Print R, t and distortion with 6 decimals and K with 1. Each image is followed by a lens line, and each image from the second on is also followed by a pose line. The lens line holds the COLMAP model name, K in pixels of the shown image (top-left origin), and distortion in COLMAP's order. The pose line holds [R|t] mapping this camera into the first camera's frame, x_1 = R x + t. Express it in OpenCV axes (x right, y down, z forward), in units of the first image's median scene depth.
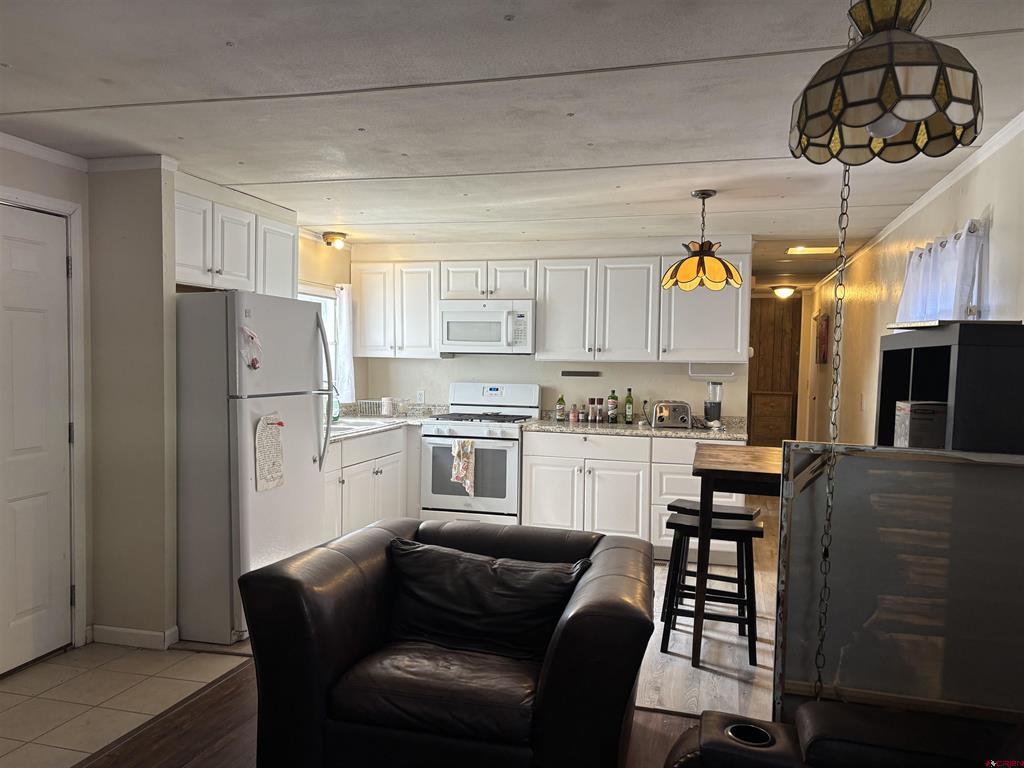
lens RADIAL K [[759.2, 0, 504.6], [0, 759.2, 394.5], [0, 0, 1]] dist [0.082755, -0.161632]
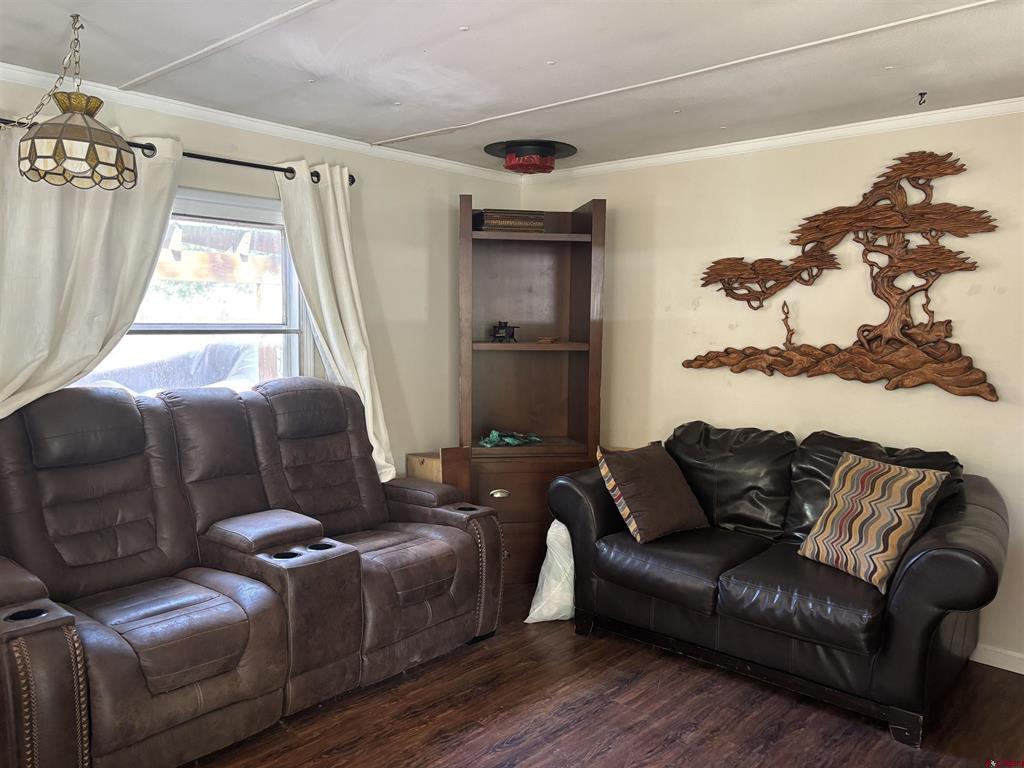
lens RADIAL K [[773.8, 0, 489.8], [0, 773.8, 395.0], [0, 0, 1]] dist [0.004774, -0.000059]
pose [[-0.889734, -0.078796, 0.449626, -0.258424], [-0.009546, 0.987985, 0.154253, -0.034437], [-0.456379, 0.132952, -0.879797, 0.521679]]
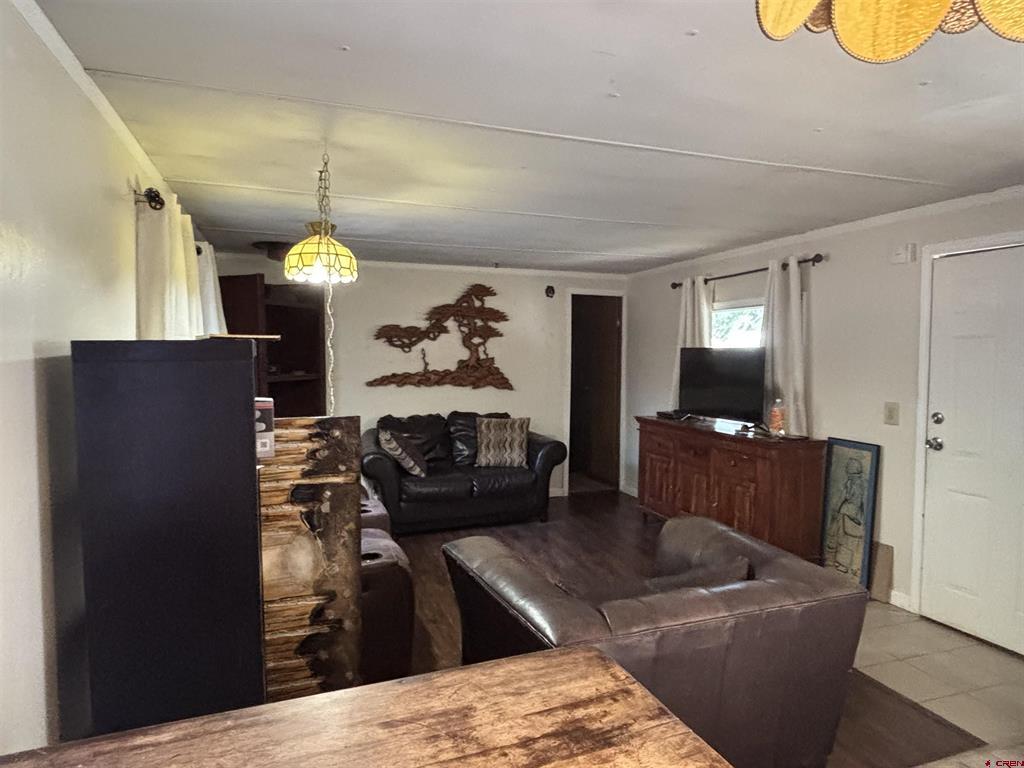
lens RADIAL K [[612.7, 0, 512.0], [0, 612.7, 384.0], [0, 0, 1]] dist [0.019319, -0.028603]
pose [[-0.811919, 0.003646, -0.583759, 0.285179], [-0.050126, 0.995852, 0.075937, -0.039839], [0.581614, 0.090916, -0.808368, 0.731991]]
